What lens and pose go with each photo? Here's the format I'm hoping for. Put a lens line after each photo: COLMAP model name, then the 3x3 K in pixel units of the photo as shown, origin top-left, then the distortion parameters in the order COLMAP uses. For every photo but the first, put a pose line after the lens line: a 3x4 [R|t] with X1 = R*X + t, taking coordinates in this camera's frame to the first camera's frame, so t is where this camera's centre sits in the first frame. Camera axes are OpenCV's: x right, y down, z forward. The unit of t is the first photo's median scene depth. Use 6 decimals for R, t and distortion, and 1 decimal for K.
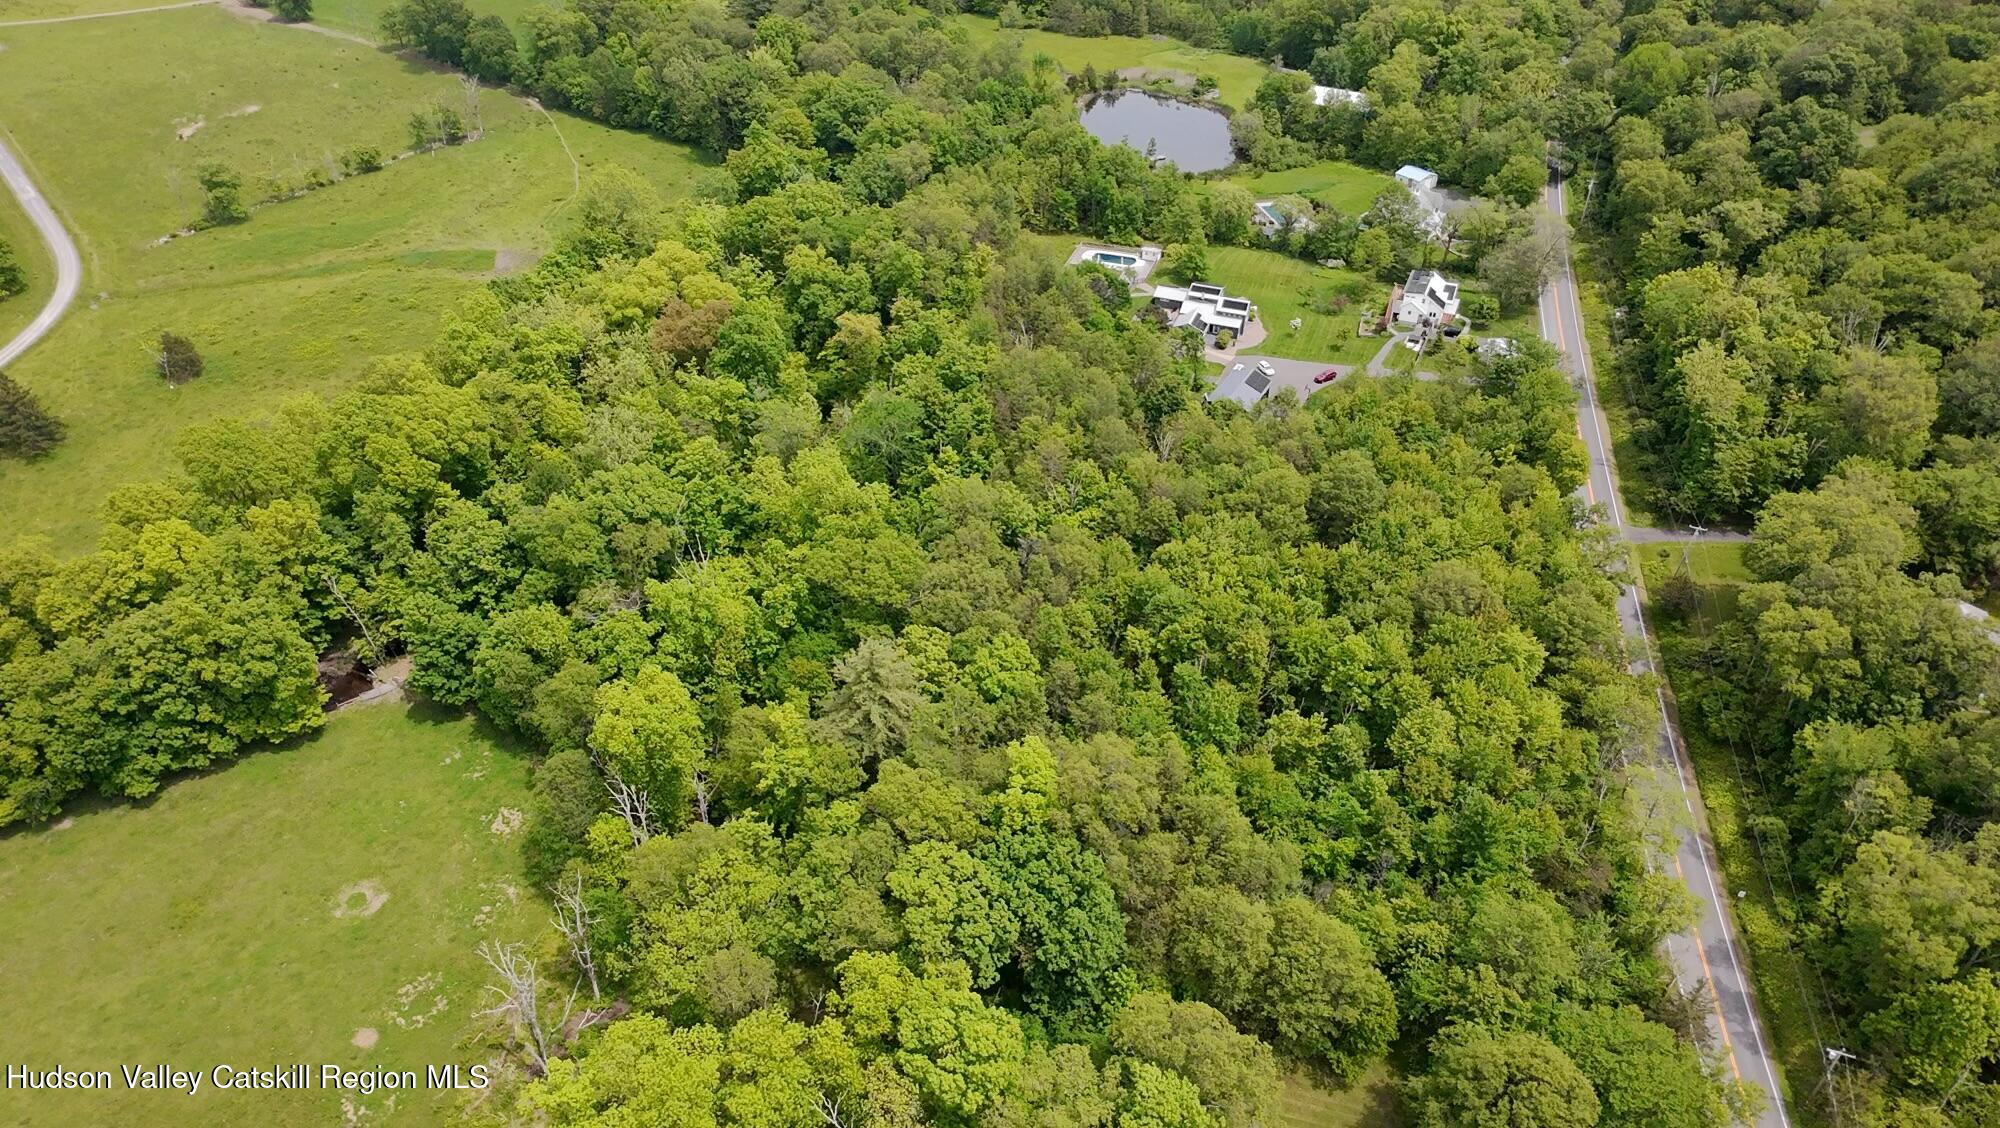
lens RADIAL K [[1276.3, 0, 1010.5], [0, 1276.3, 576.0], [0, 0, 1]] dist [0.003746, -0.000839]
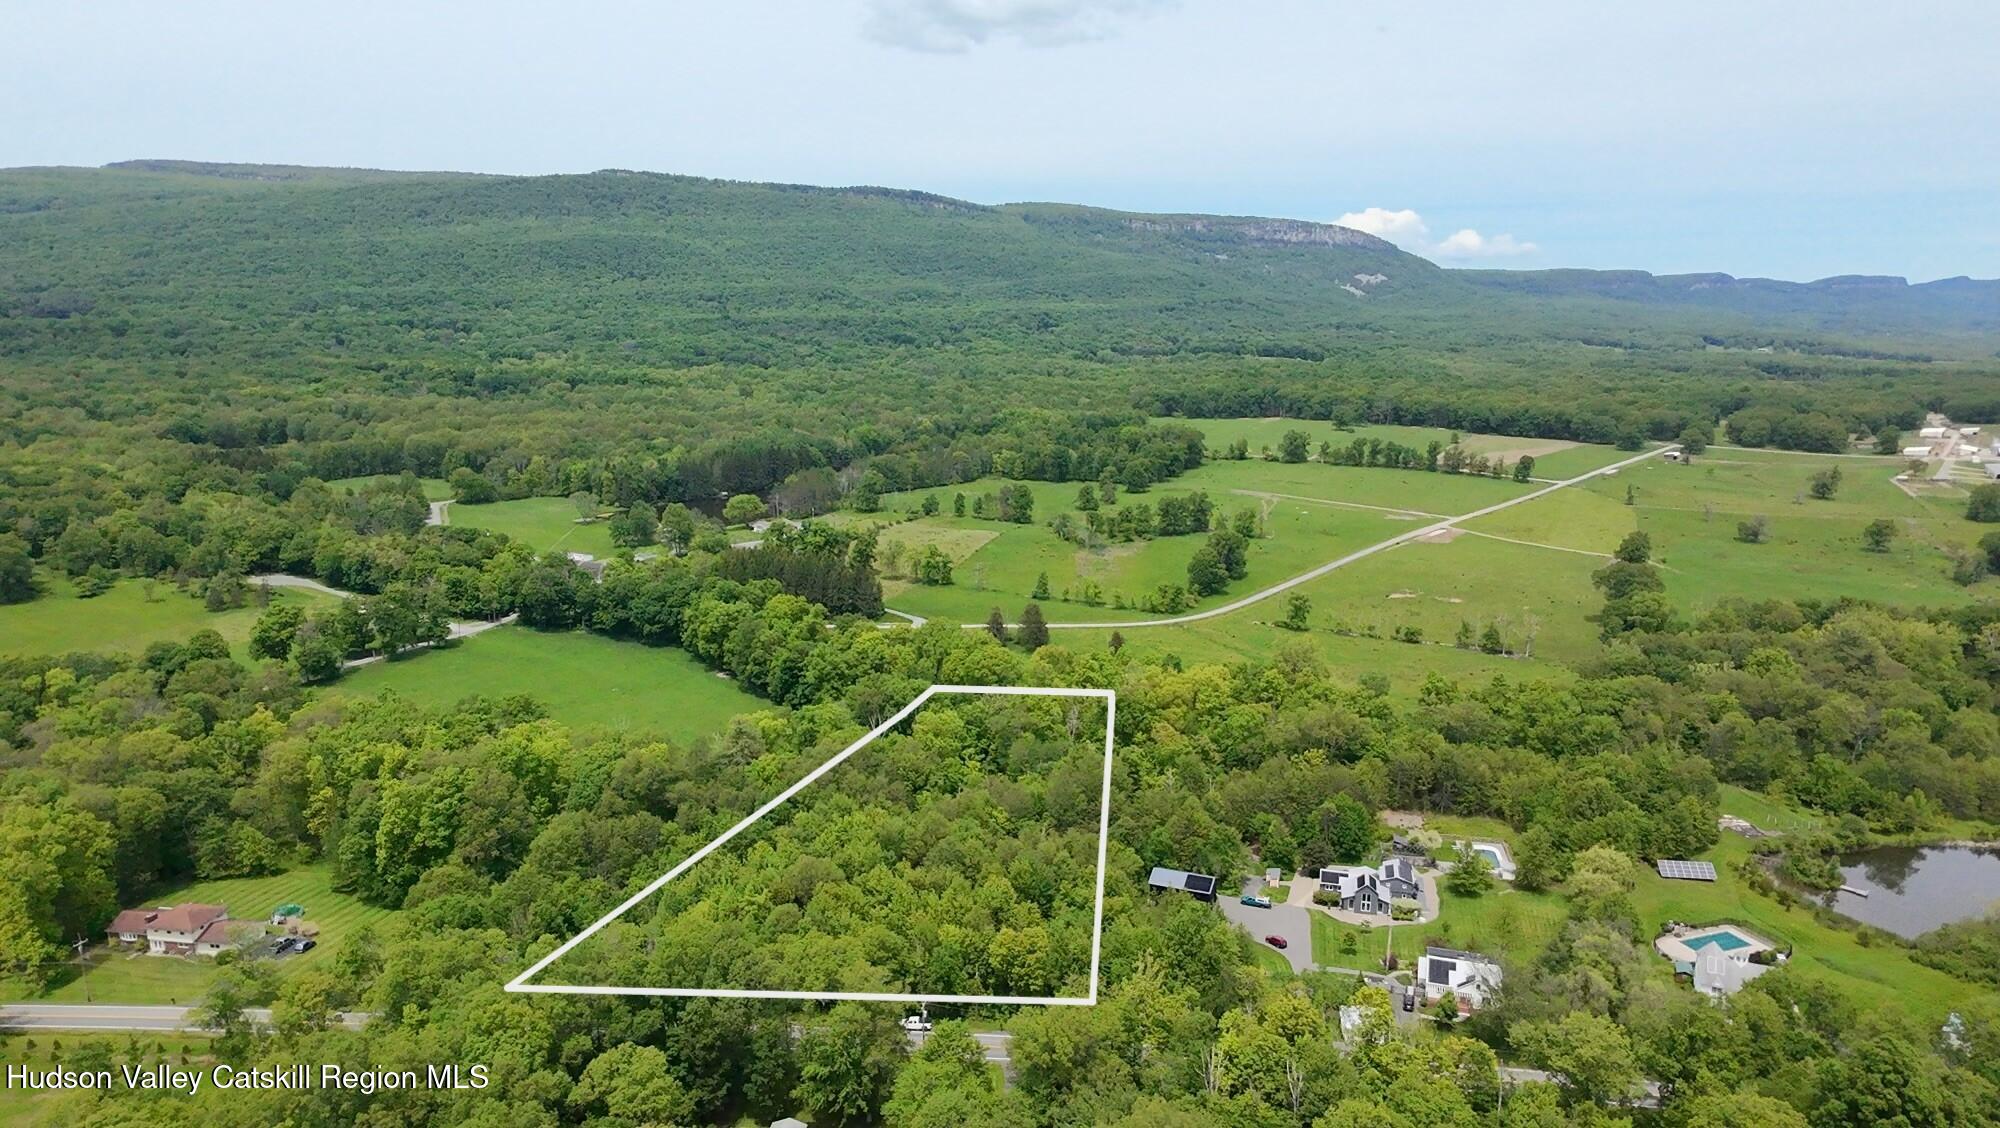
lens RADIAL K [[1277.1, 0, 1010.0], [0, 1277.1, 562.2], [0, 0, 1]] dist [0.000659, 0.002766]
pose [[0.117327, 0.196769, -0.973404, 1.344503], [-0.608389, 0.788949, 0.086151, -0.414030], [0.784919, 0.582101, 0.212277, 0.543544]]
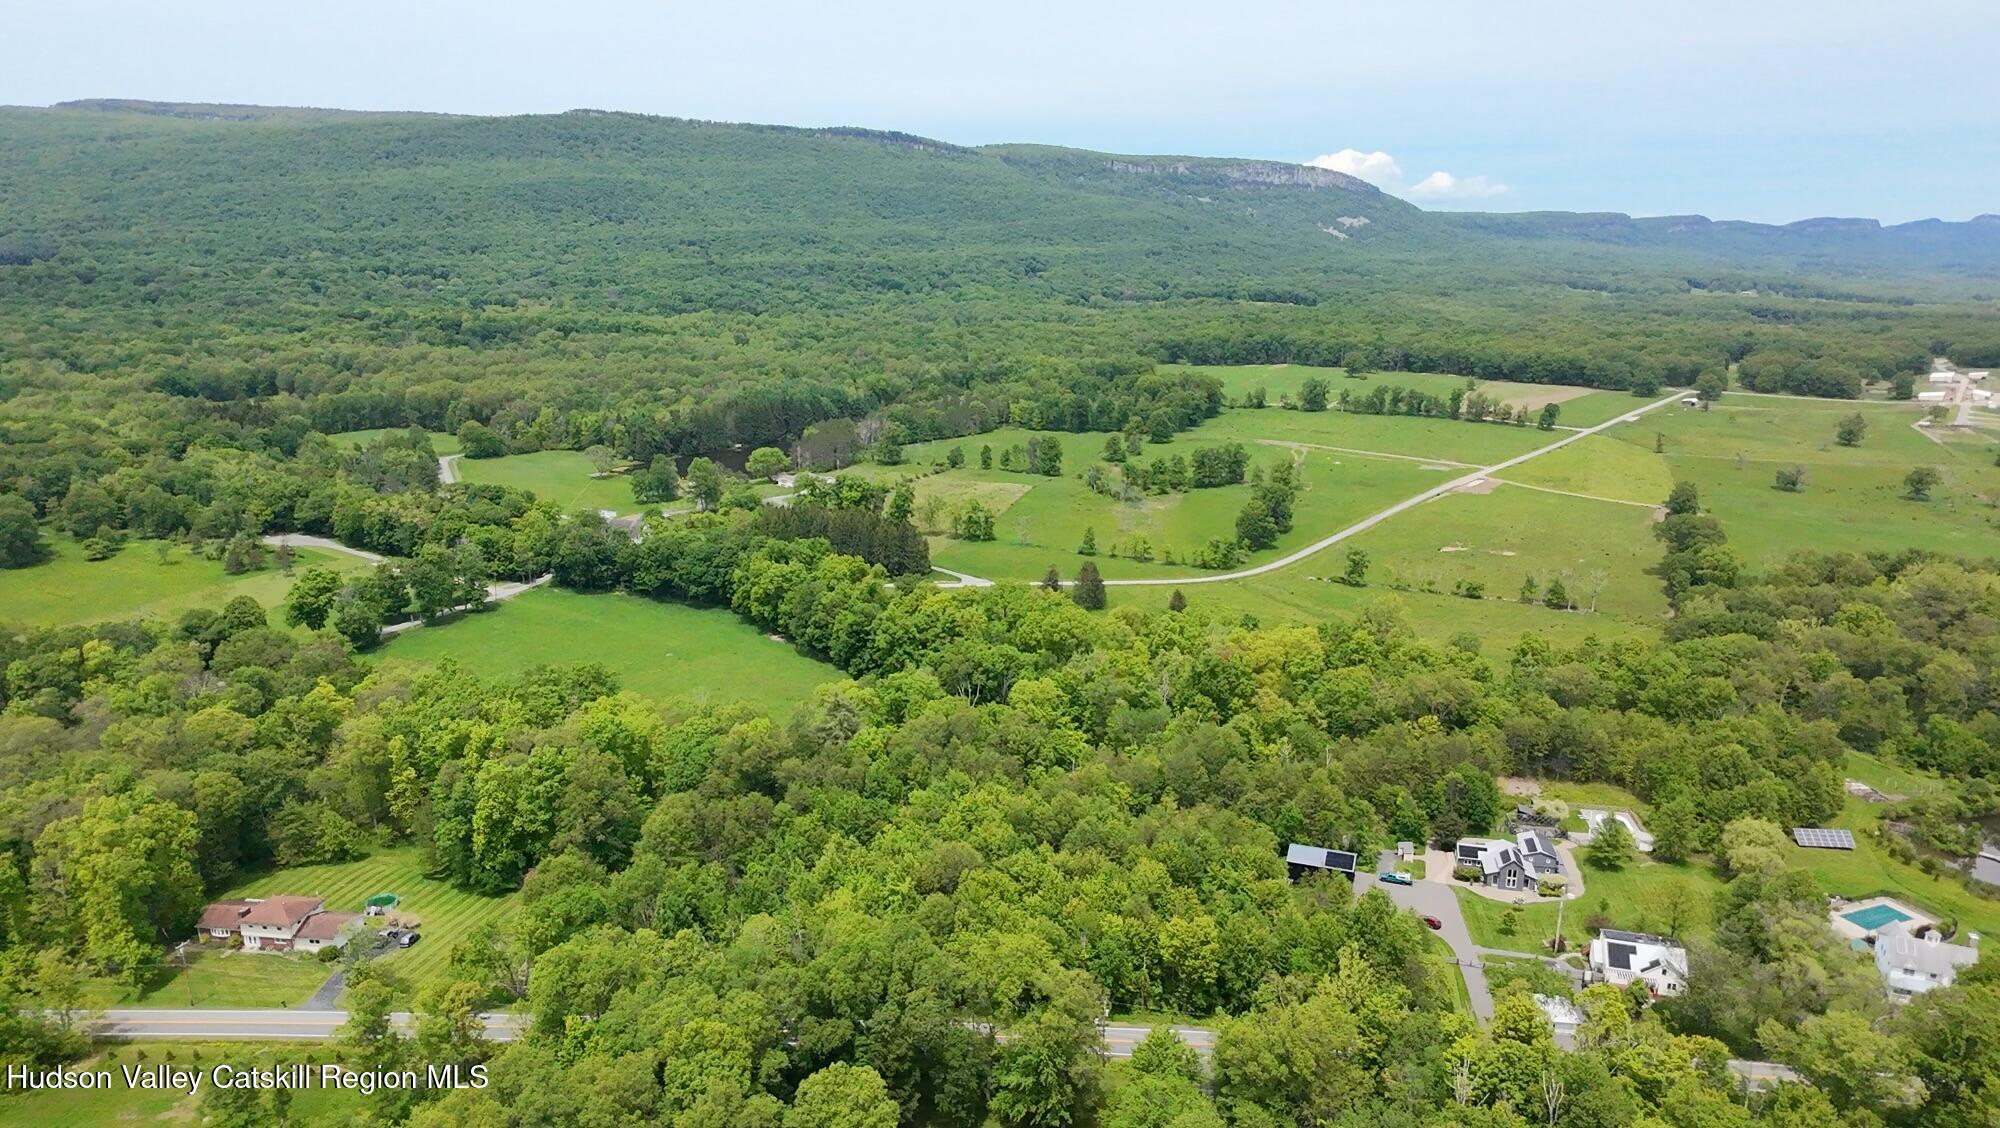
lens RADIAL K [[1276.3, 0, 1010.4], [0, 1276.3, 562.9], [0, 0, 1]] dist [0.003746, -0.000839]
pose [[0.139441, 0.237113, -0.961423, 1.257410], [-0.605312, 0.788798, 0.106747, -0.333022], [0.783679, 0.567076, 0.253519, 0.430959]]
